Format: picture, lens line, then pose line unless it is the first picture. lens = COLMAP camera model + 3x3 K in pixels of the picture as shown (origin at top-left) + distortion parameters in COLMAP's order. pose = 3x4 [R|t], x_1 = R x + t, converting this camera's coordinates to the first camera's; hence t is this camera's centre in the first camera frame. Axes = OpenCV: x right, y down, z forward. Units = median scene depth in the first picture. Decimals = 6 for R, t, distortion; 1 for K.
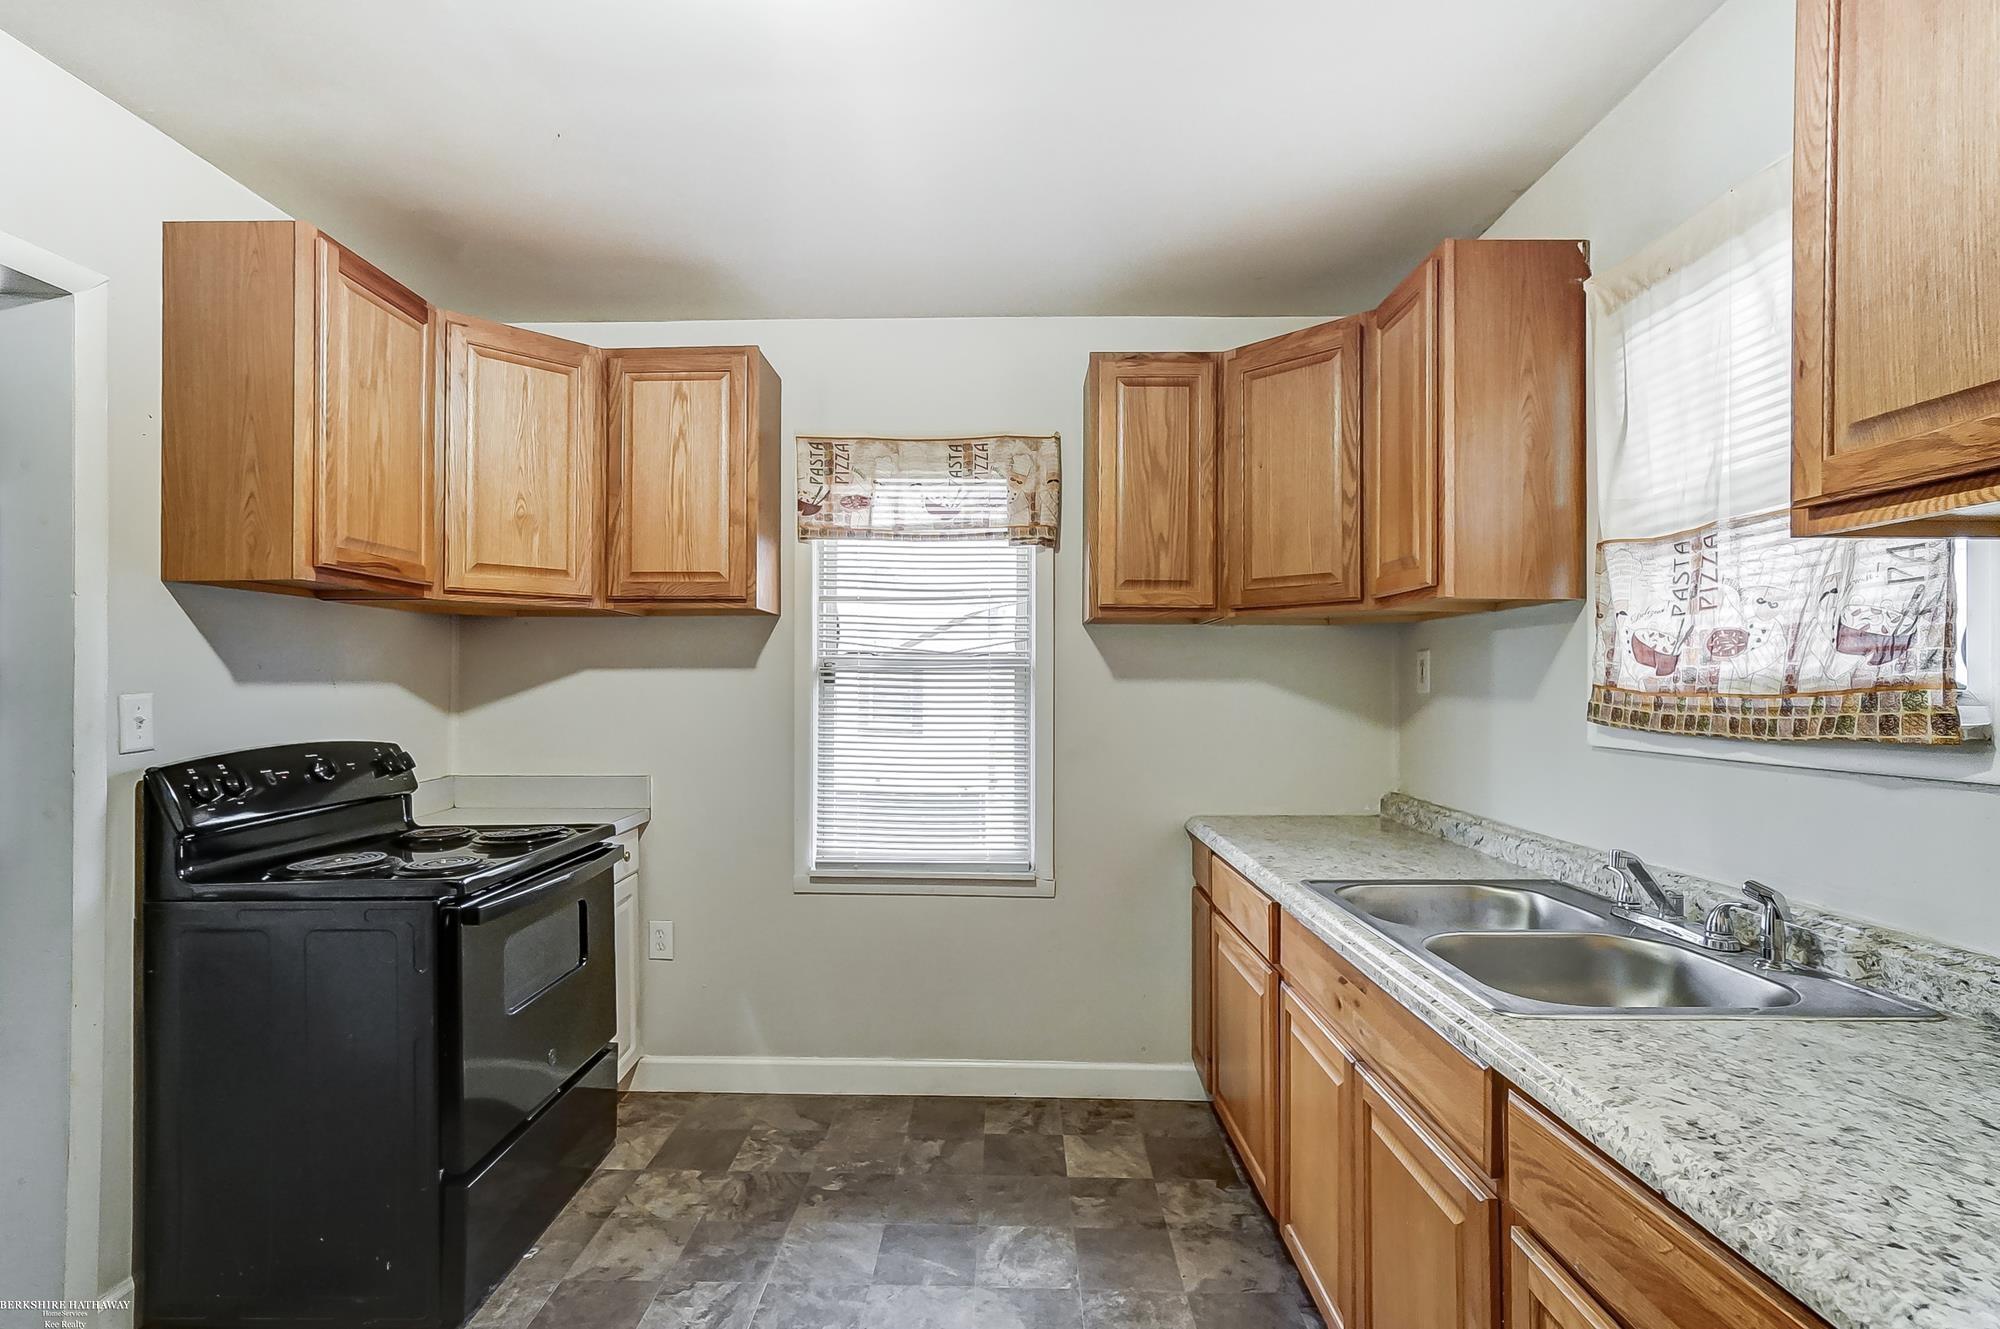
lens RADIAL K [[944.7, 0, 1008.0], [0, 944.7, 666.8], [0, 0, 1]] dist [-0.005487, -0.000293]
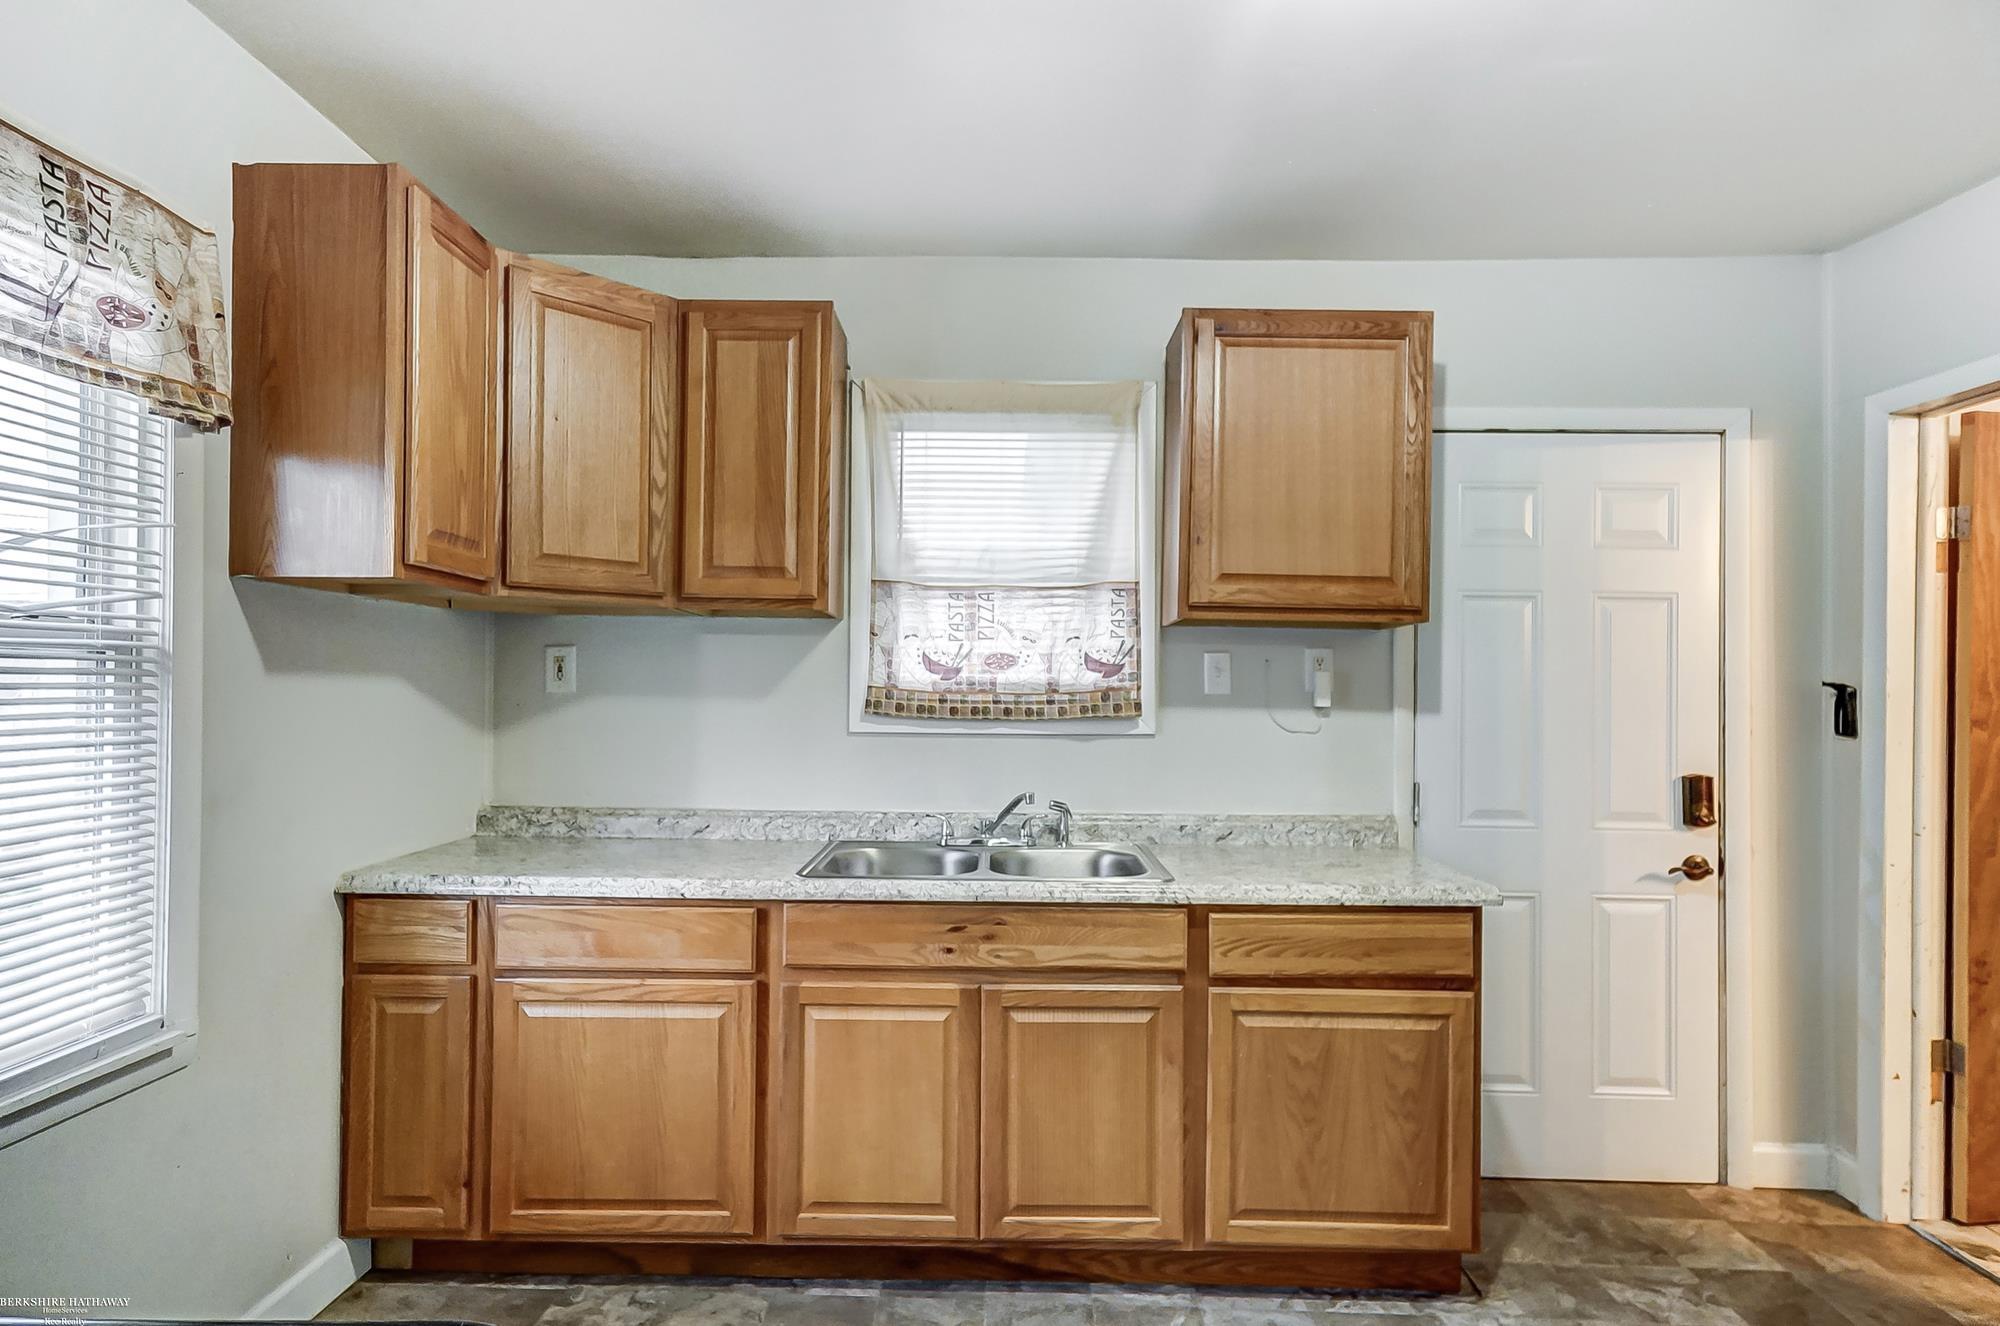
lens RADIAL K [[1083.2, 0, 998.3], [0, 1083.2, 672.7], [0, 0, 1]] dist [0.024234, 0.000406]
pose [[0.014295, 0.011200, 0.999835, -0.692831], [-0.028787, 0.999527, -0.010785, 0.008863], [-0.999483, -0.028629, 0.014611, 0.612623]]
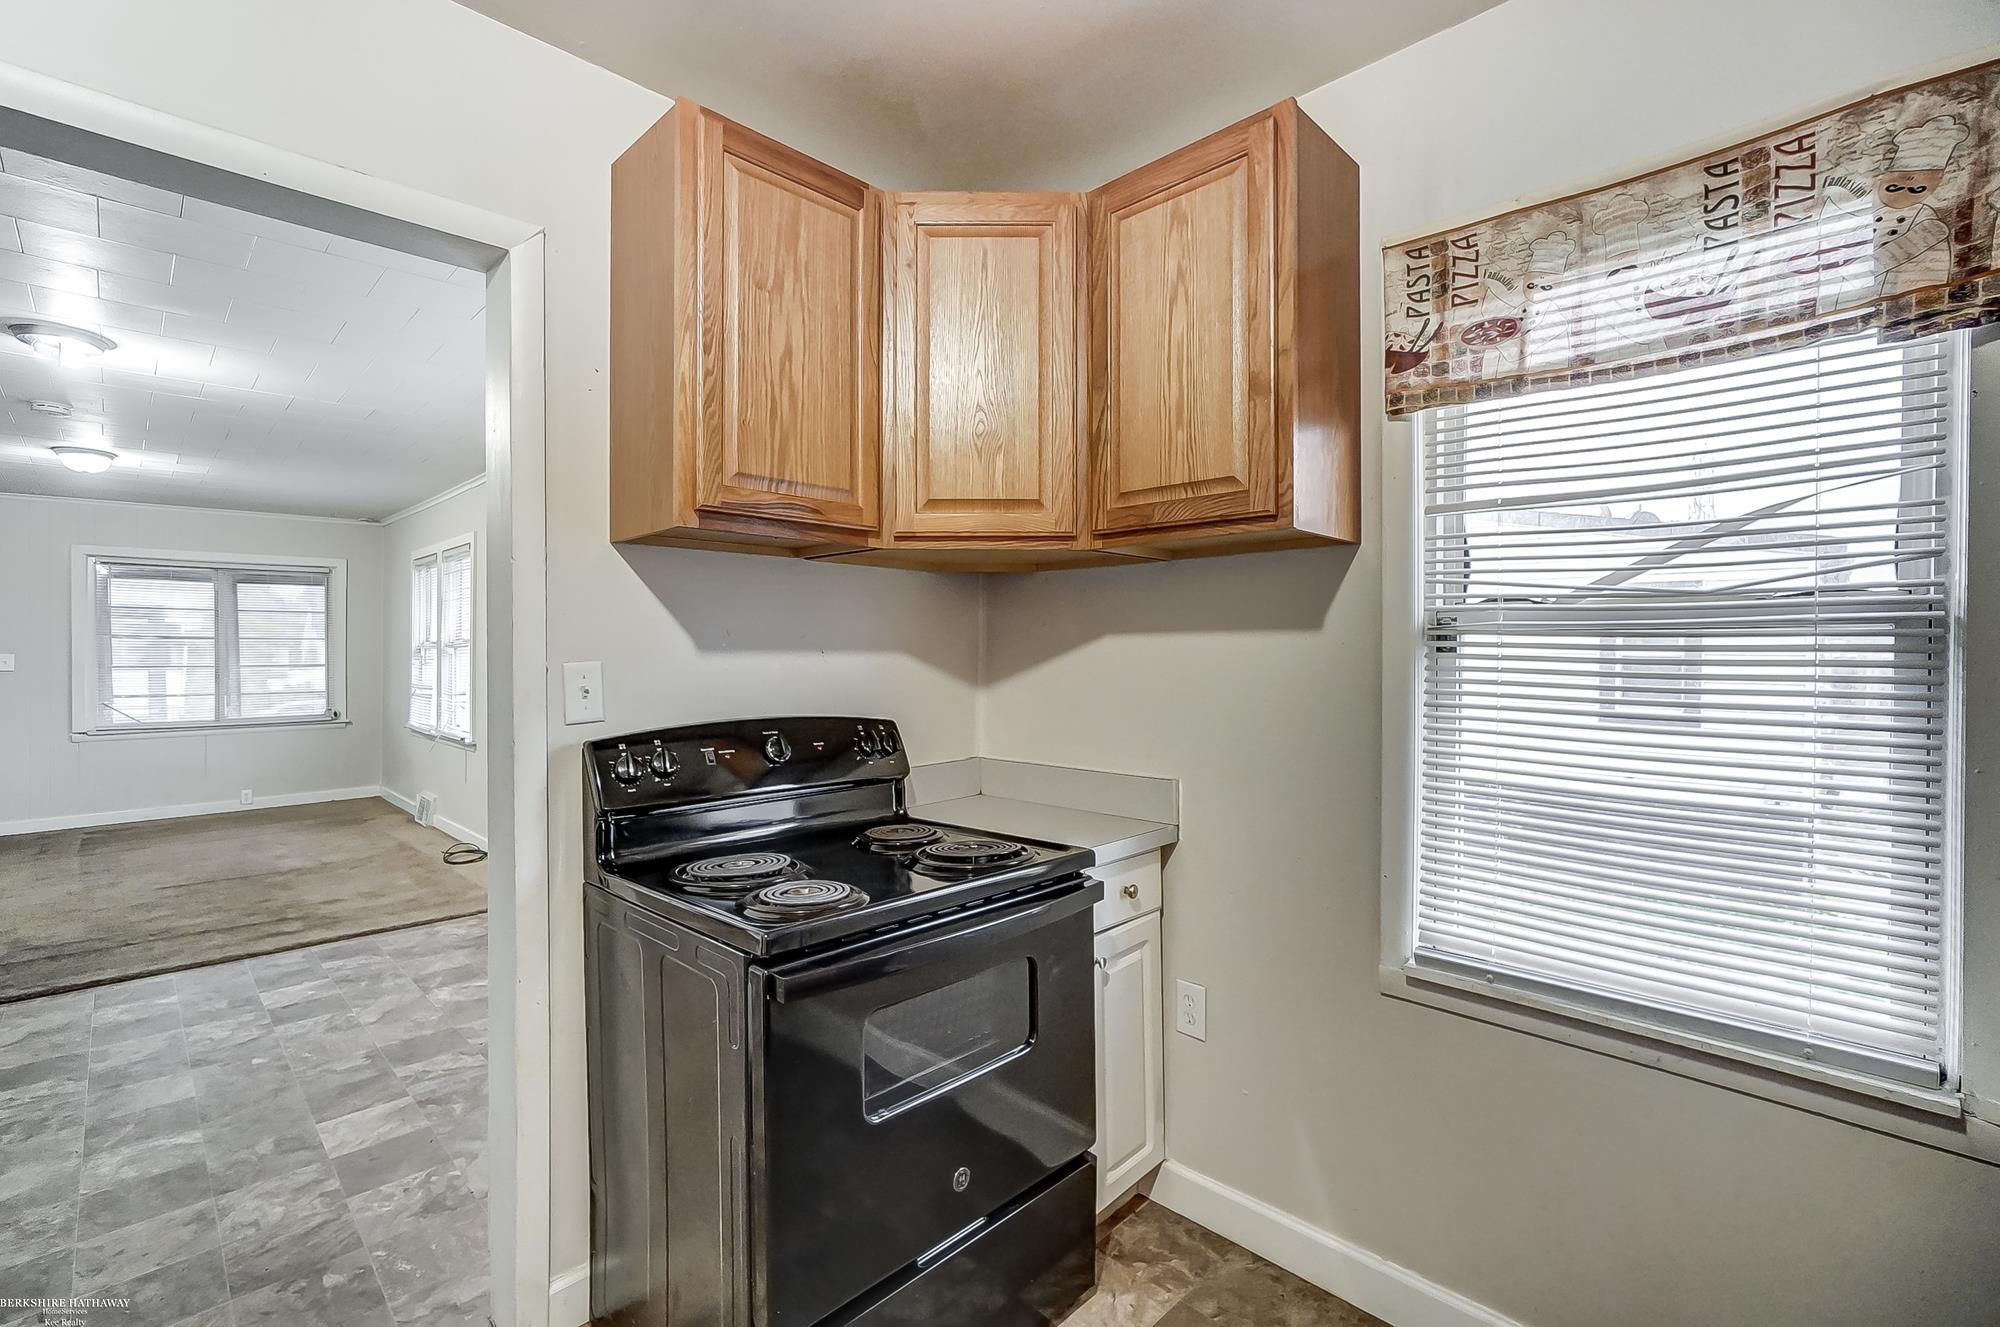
lens RADIAL K [[880.3, 0, 980.6], [0, 880.3, 652.6], [0, 0, 1]] dist [-0.023123, 0.009723]
pose [[0.703687, 0.002171, -0.710506, -0.007073], [0.009288, 0.999882, 0.012255, 0.009168], [0.710449, -0.015222, 0.703584, 0.482411]]
